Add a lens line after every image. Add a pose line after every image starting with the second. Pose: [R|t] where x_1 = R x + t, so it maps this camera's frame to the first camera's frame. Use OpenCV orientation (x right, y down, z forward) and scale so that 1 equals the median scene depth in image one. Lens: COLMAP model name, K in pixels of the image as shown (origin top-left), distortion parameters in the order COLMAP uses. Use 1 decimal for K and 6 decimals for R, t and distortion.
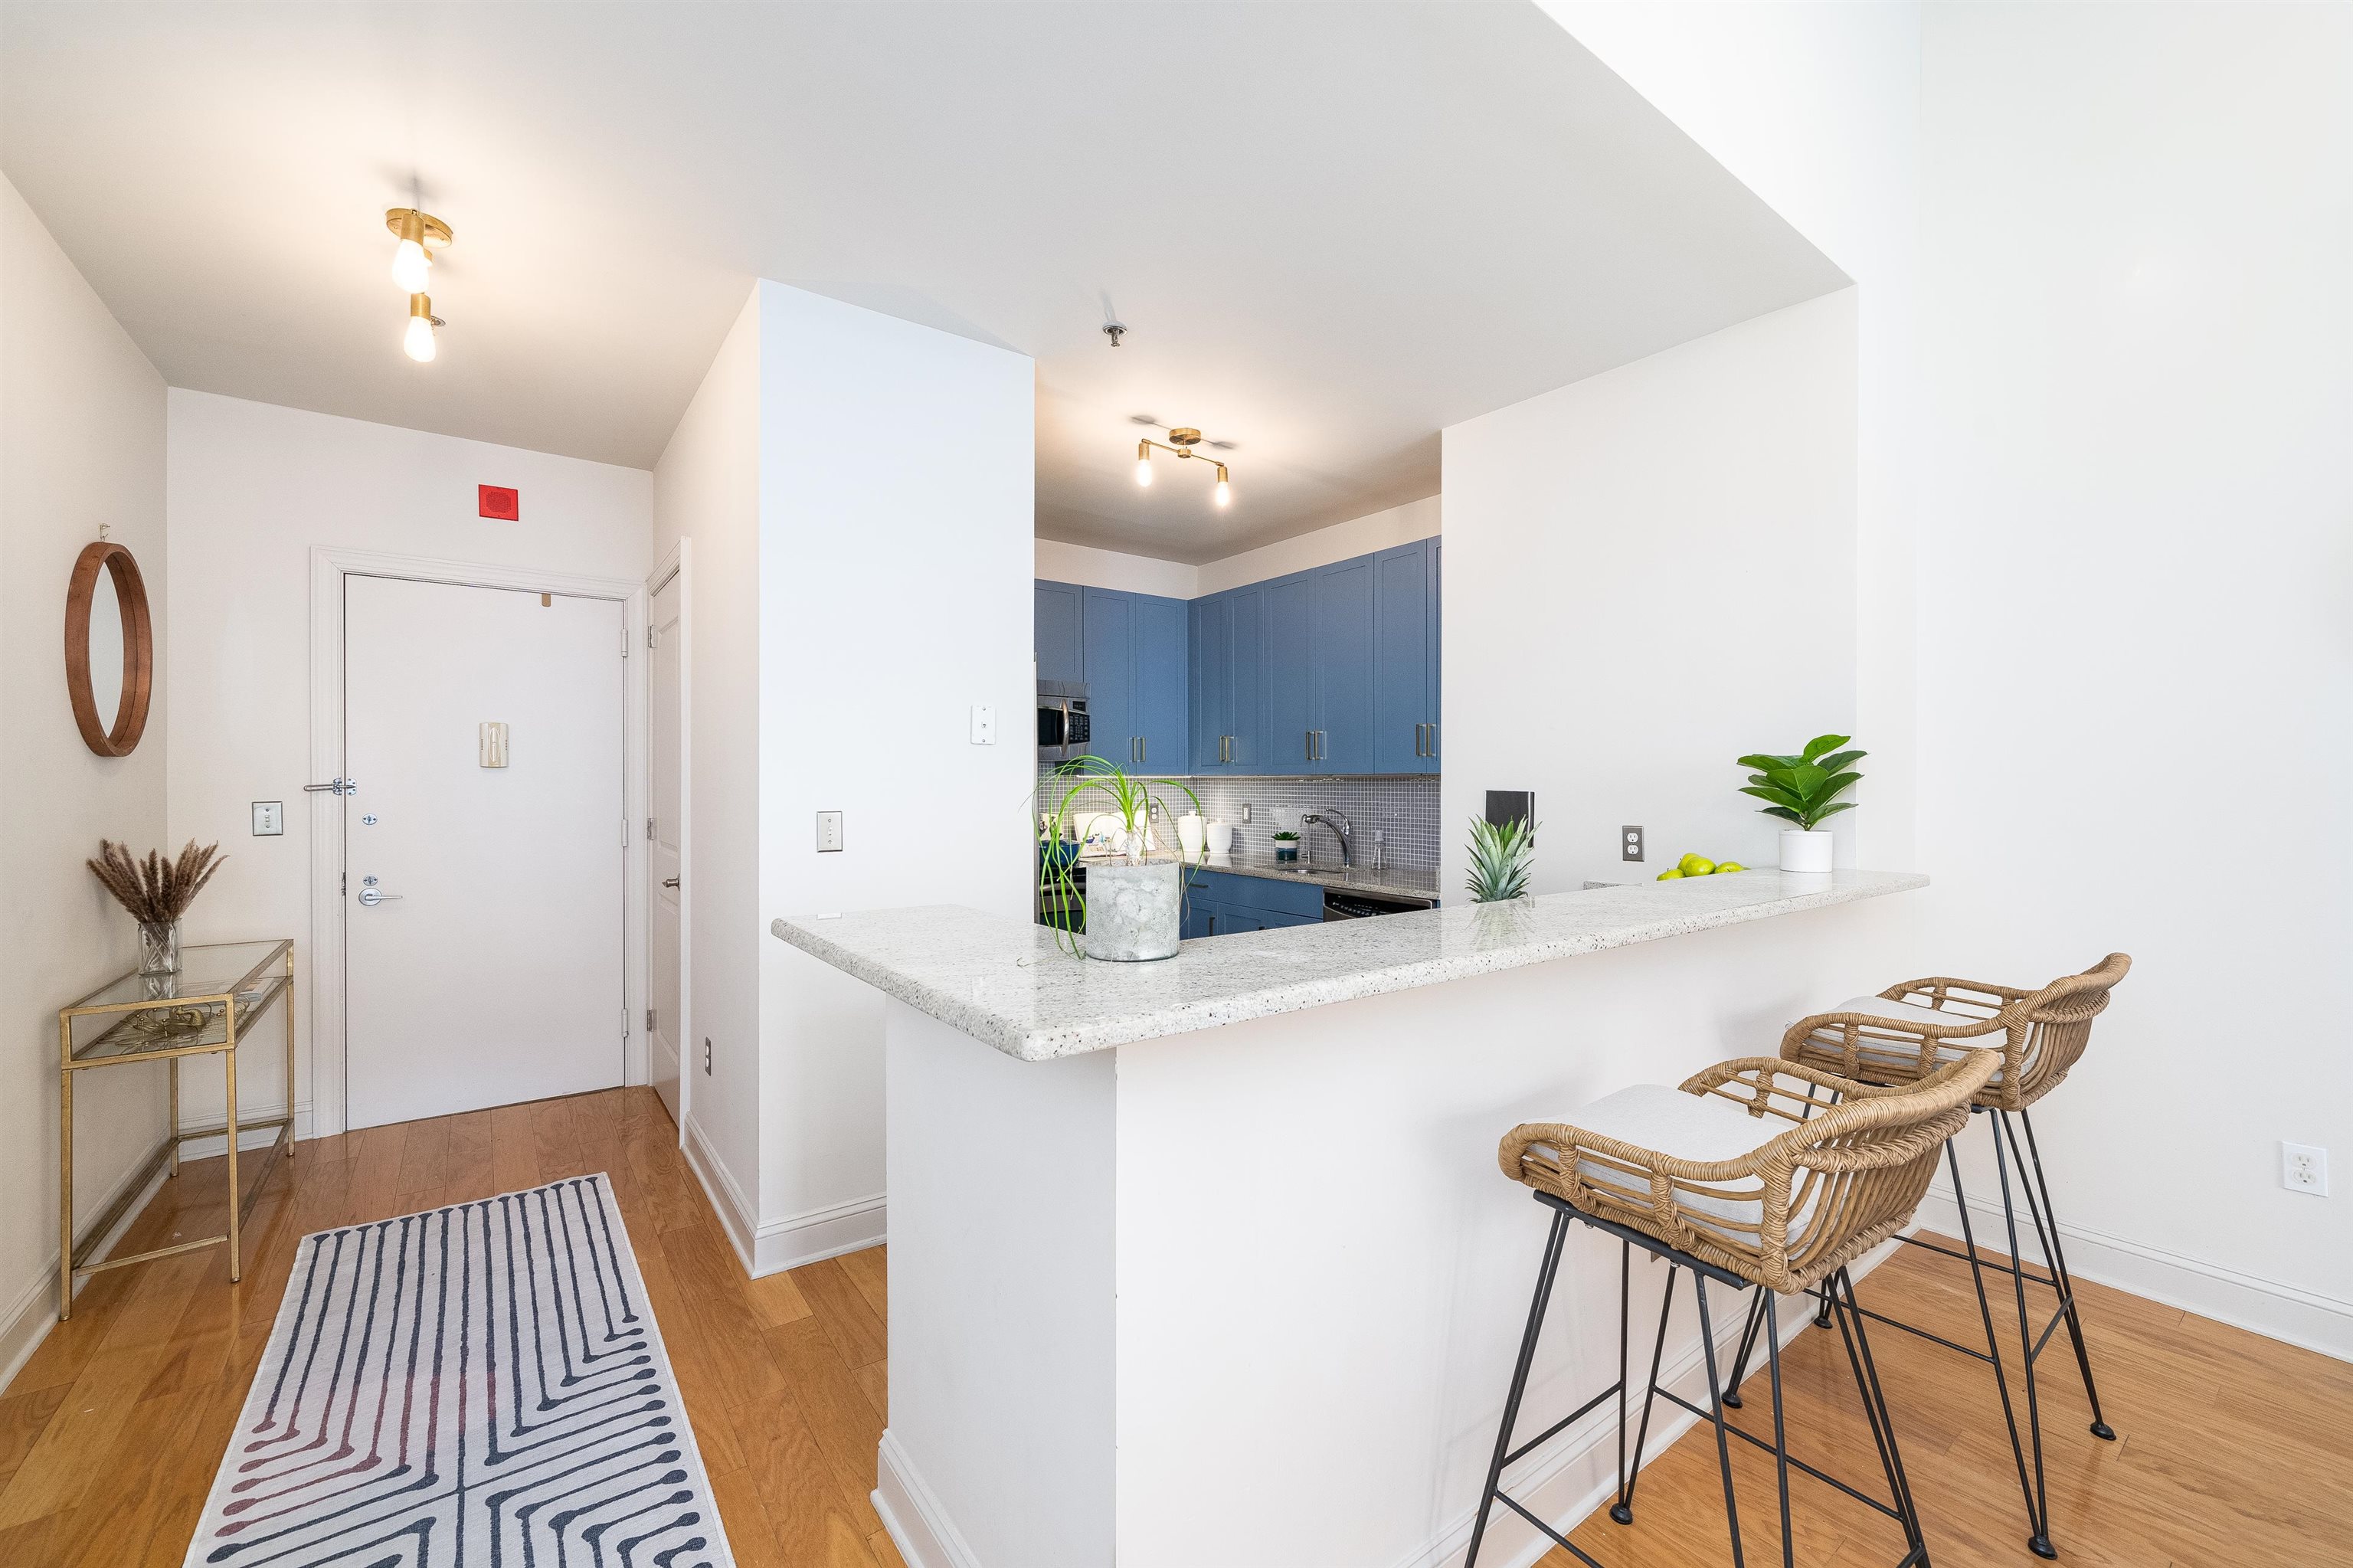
lens RADIAL K [[944.5, 0, 1176.5], [0, 944.5, 784.0], [0, 0, 1]] dist [-0.002075, -0.000289]
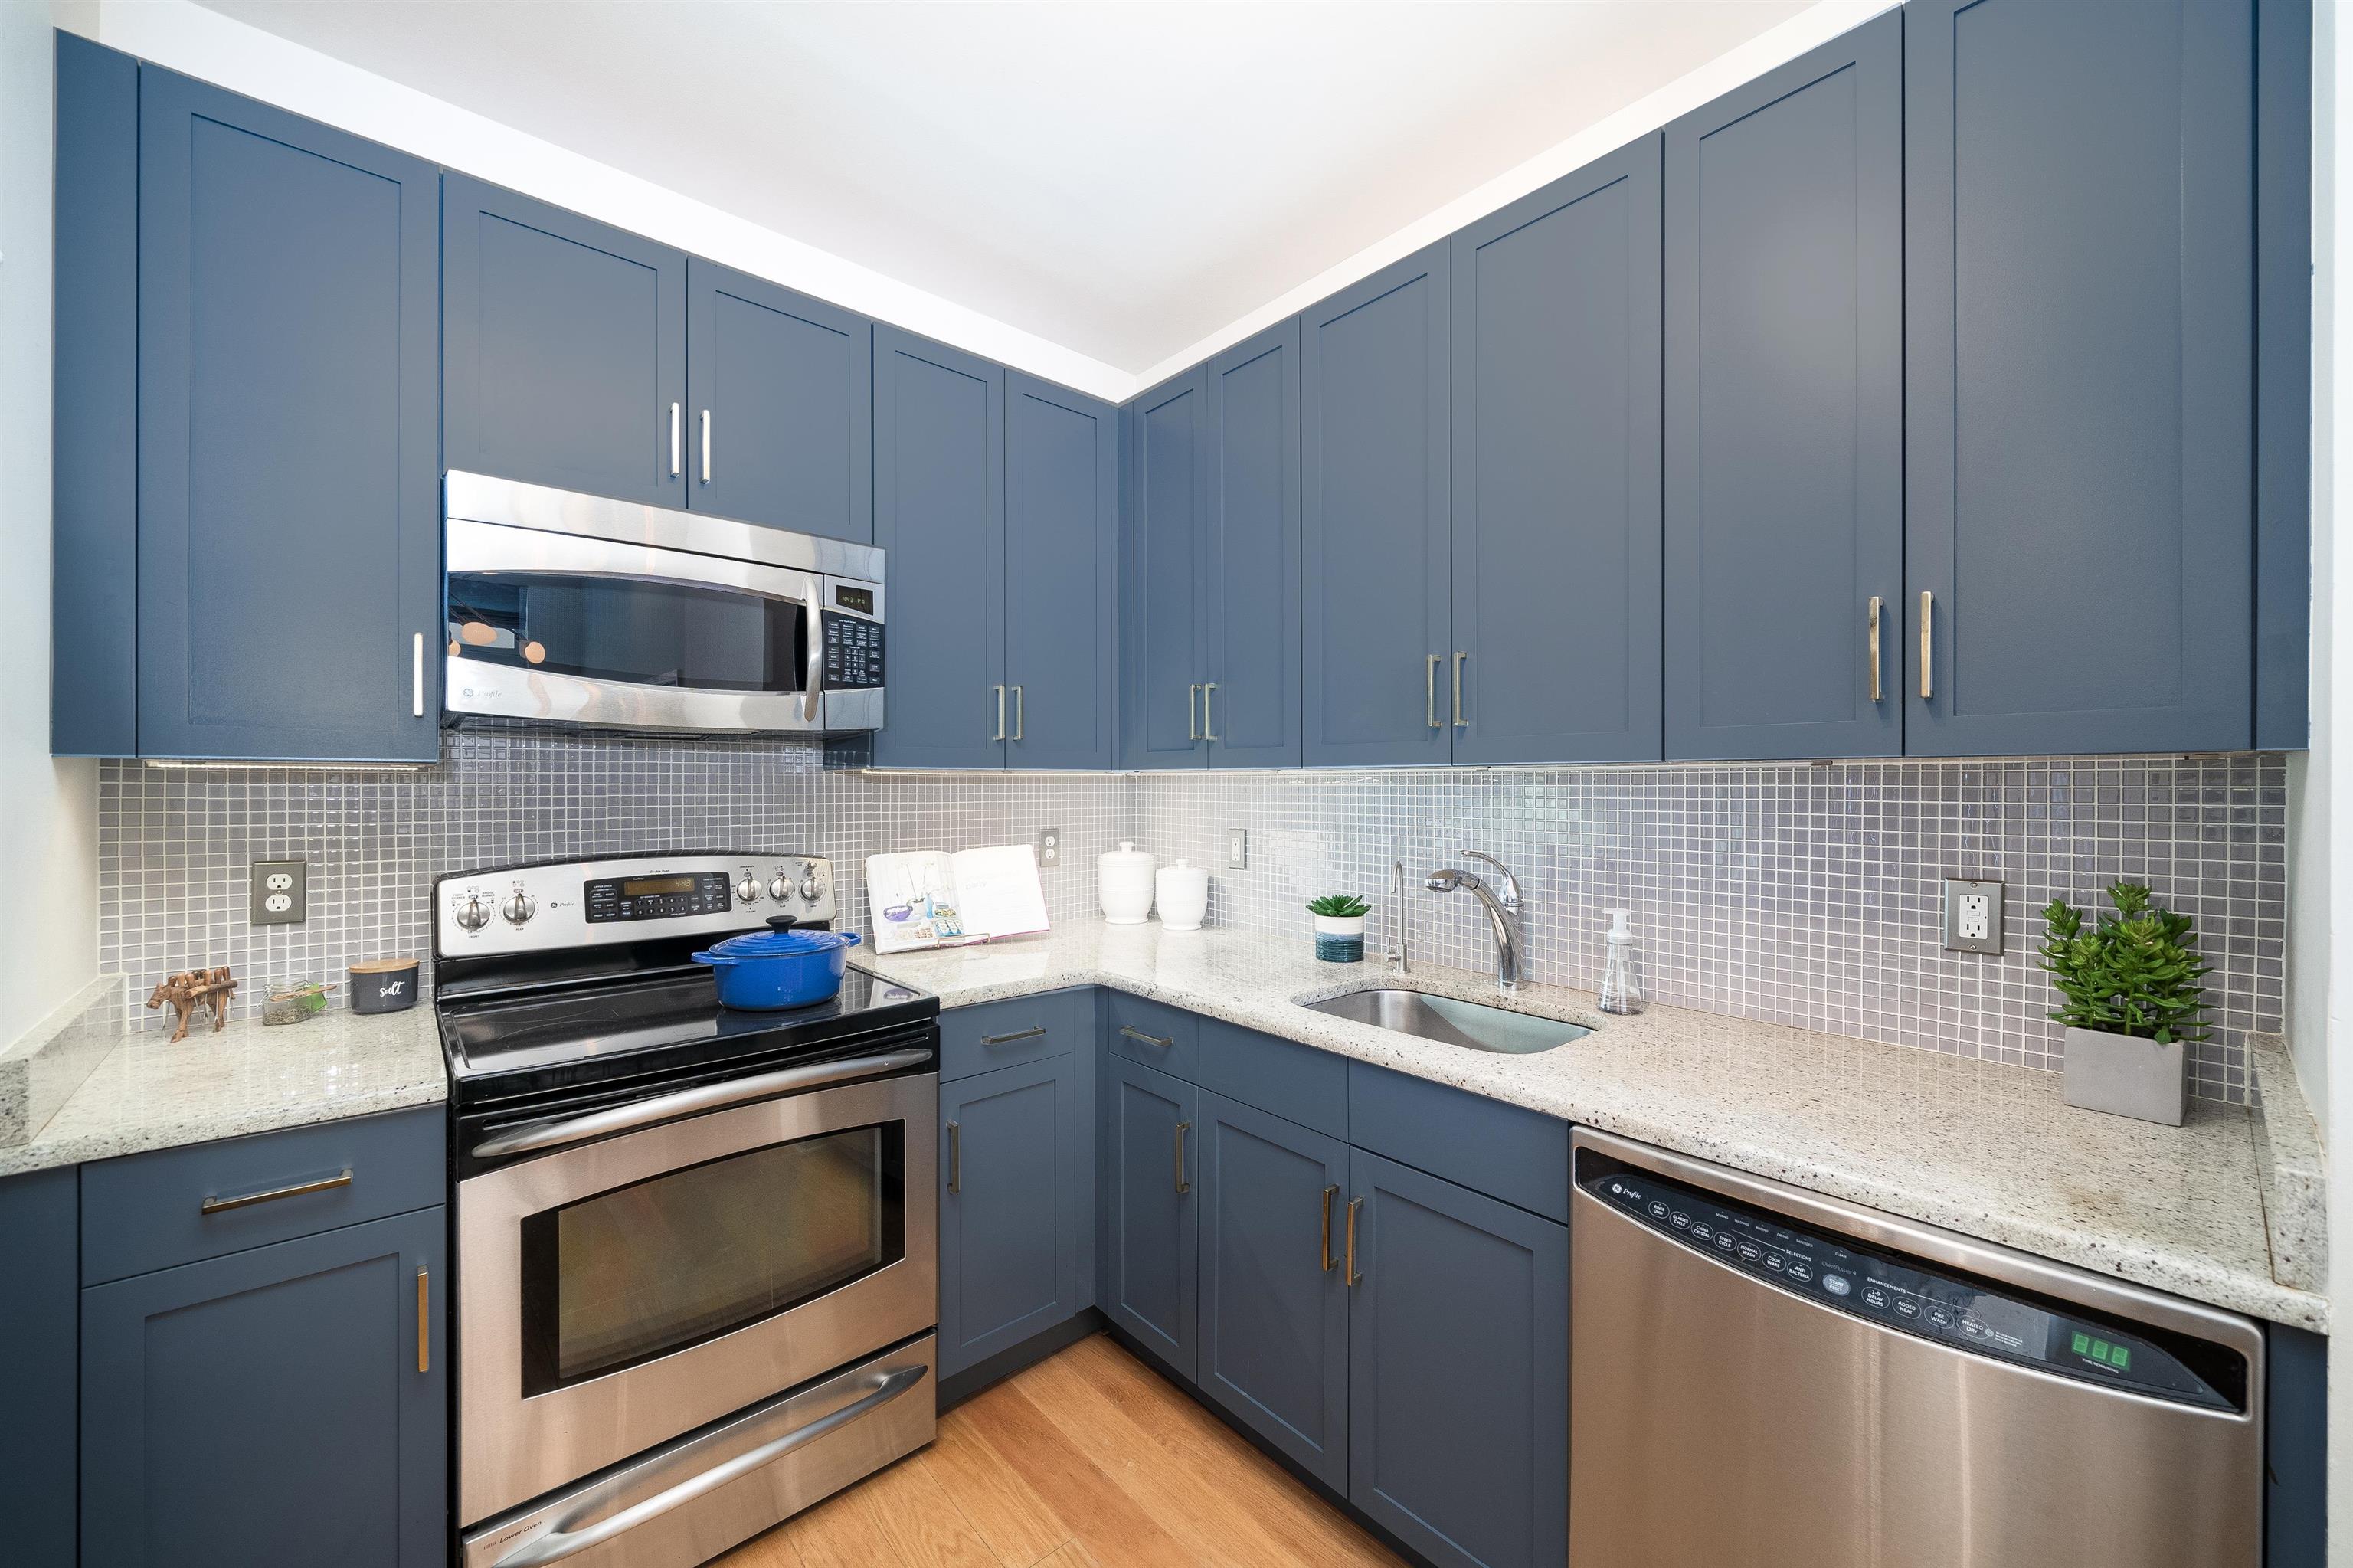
lens RADIAL K [[847.4, 0, 1179.5], [0, 847.4, 786.2], [0, 0, 1]] dist [-0.001489, -0.000116]
pose [[0.996801, 0.000648, 0.079918, 0.014860], [-0.000255, 0.999988, -0.004933, 0.001220], [-0.079920, 0.004897, 0.996789, 0.981959]]
